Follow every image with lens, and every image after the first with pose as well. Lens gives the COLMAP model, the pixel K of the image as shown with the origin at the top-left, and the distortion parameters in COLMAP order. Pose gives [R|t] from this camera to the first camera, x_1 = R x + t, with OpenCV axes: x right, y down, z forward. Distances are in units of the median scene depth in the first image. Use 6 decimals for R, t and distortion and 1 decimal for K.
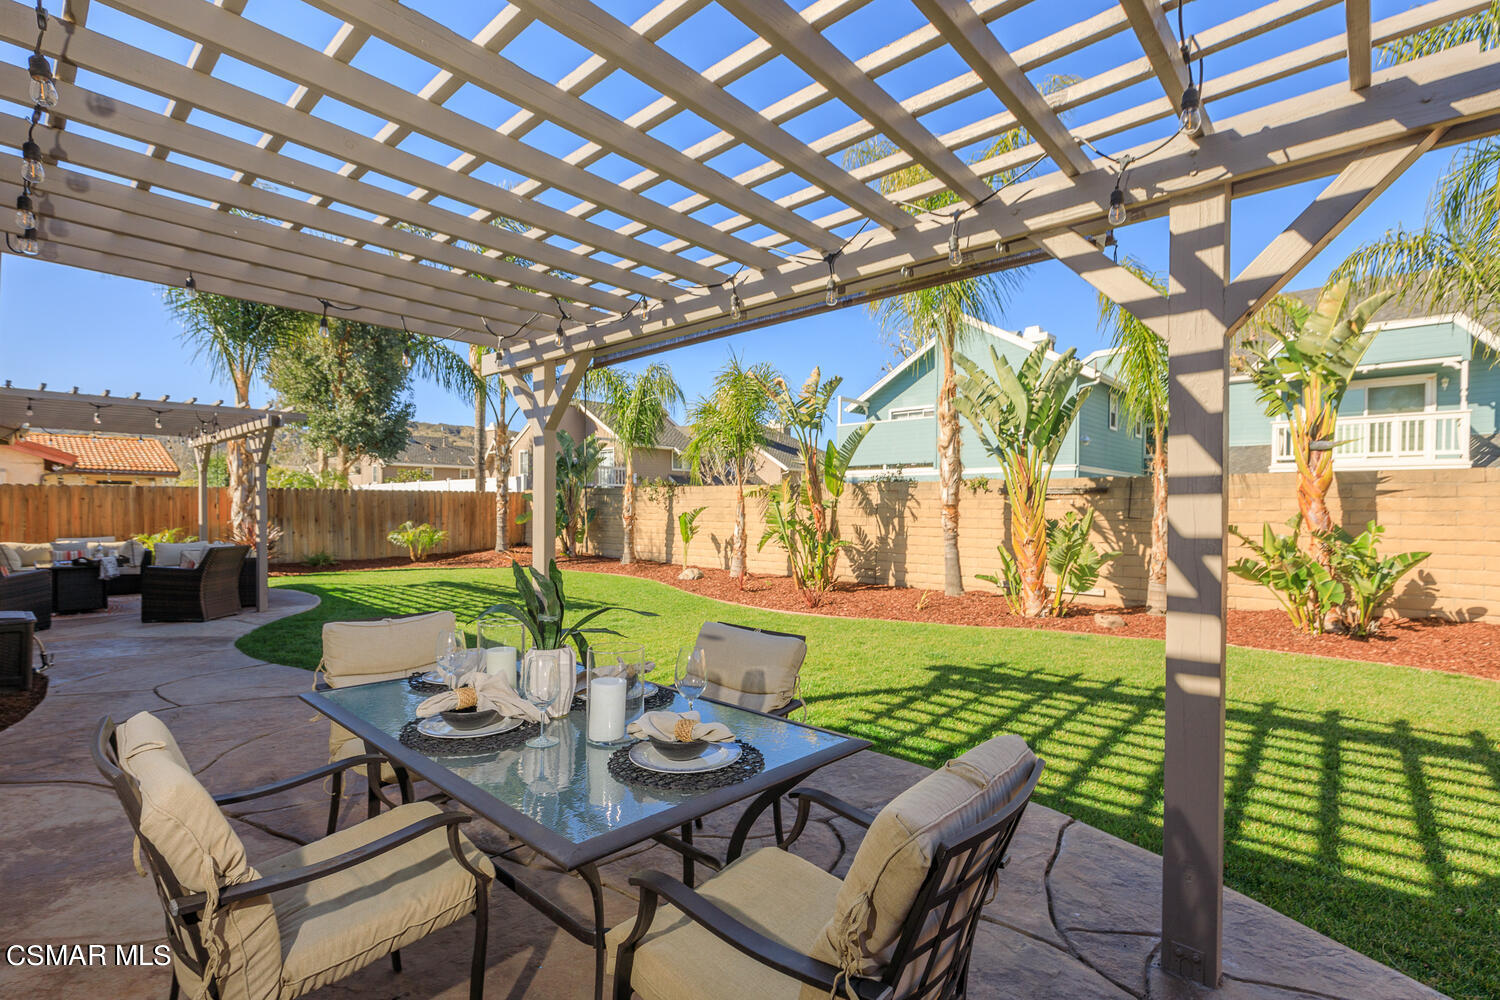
lens RADIAL K [[698.4, 0, 756.9], [0, 698.4, 505.4], [0, 0, 1]] dist [0.005987, 0.000067]
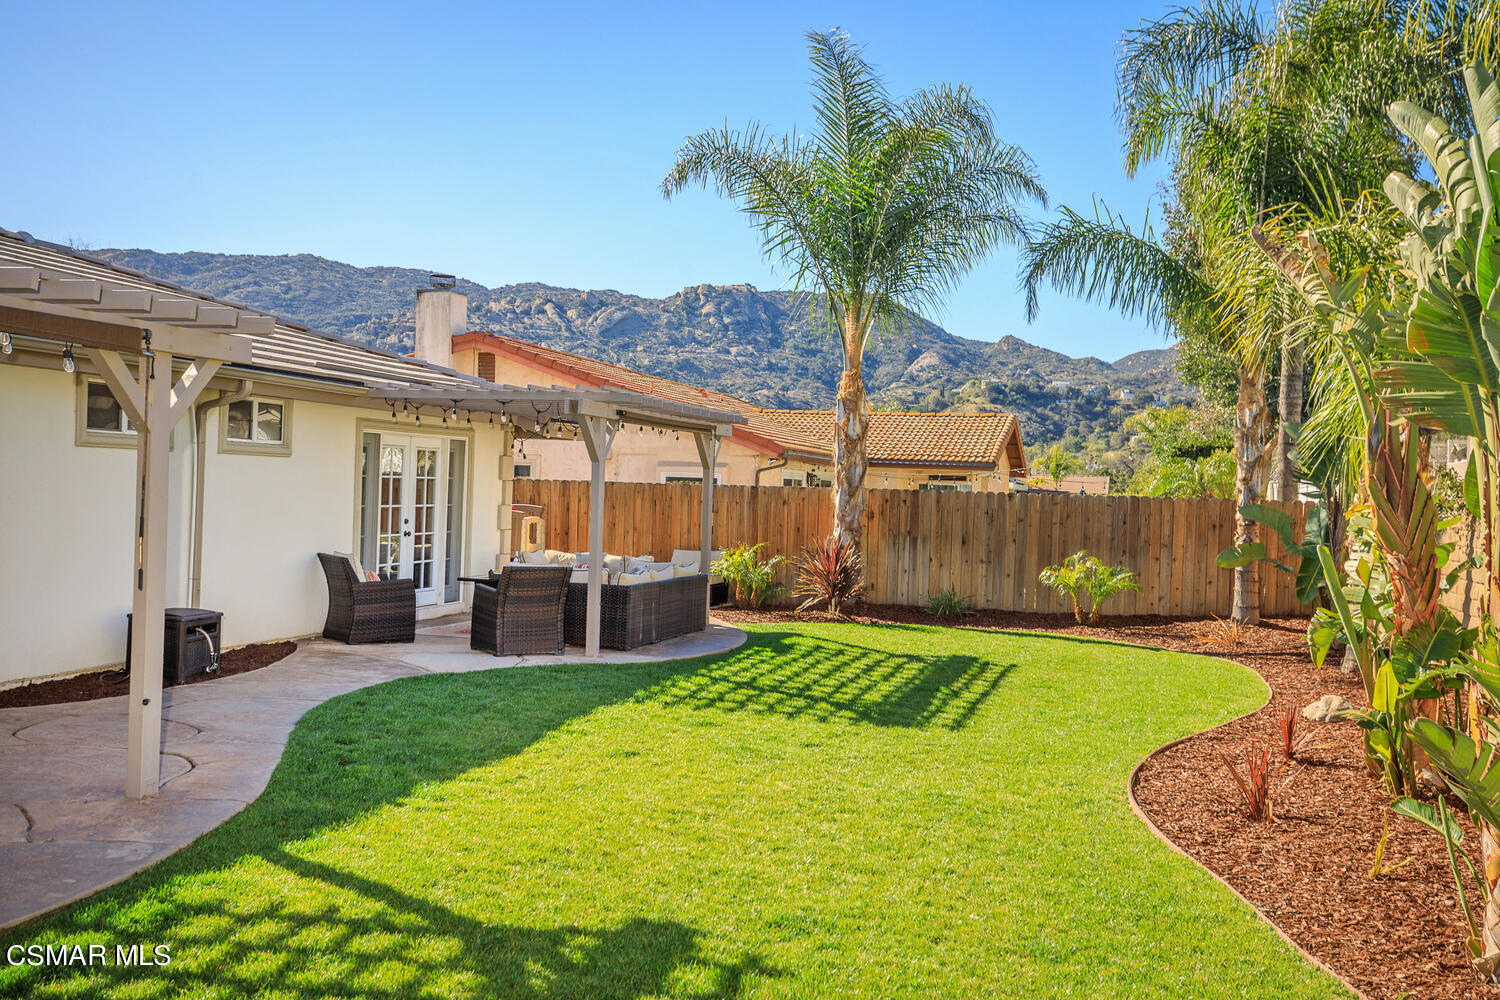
lens RADIAL K [[1443.8, 0, 762.9], [0, 1443.8, 495.0], [0, 0, 1]] dist [0.044806, 0.000000]
pose [[0.462798, 0.014198, -0.886350, 0.428064], [-0.029739, 0.999558, 0.000484, -0.016178], [0.885965, 0.026135, 0.463015, 0.244799]]
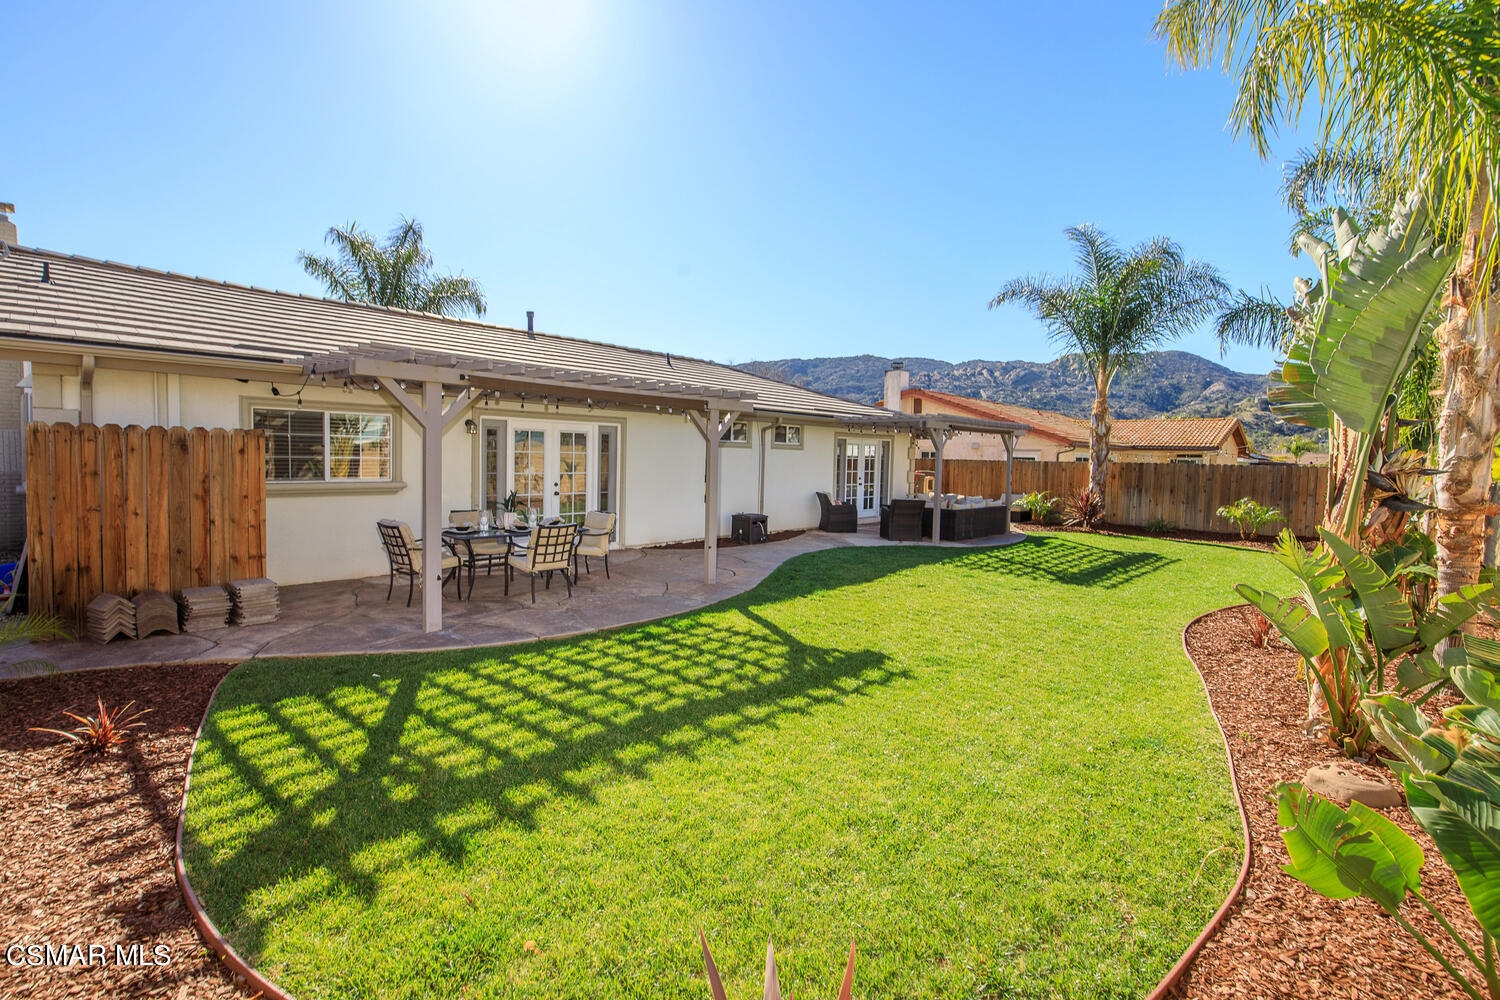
lens RADIAL K [[698.4, 0, 740.1], [0, 698.4, 494.2], [0, 0, 1]] dist [0.005987, 0.000067]
pose [[-0.006760, 0.052040, -0.998622, 0.492010], [-0.022538, 0.998383, 0.052181, -0.017510], [0.999723, 0.022859, -0.005576, 0.317754]]
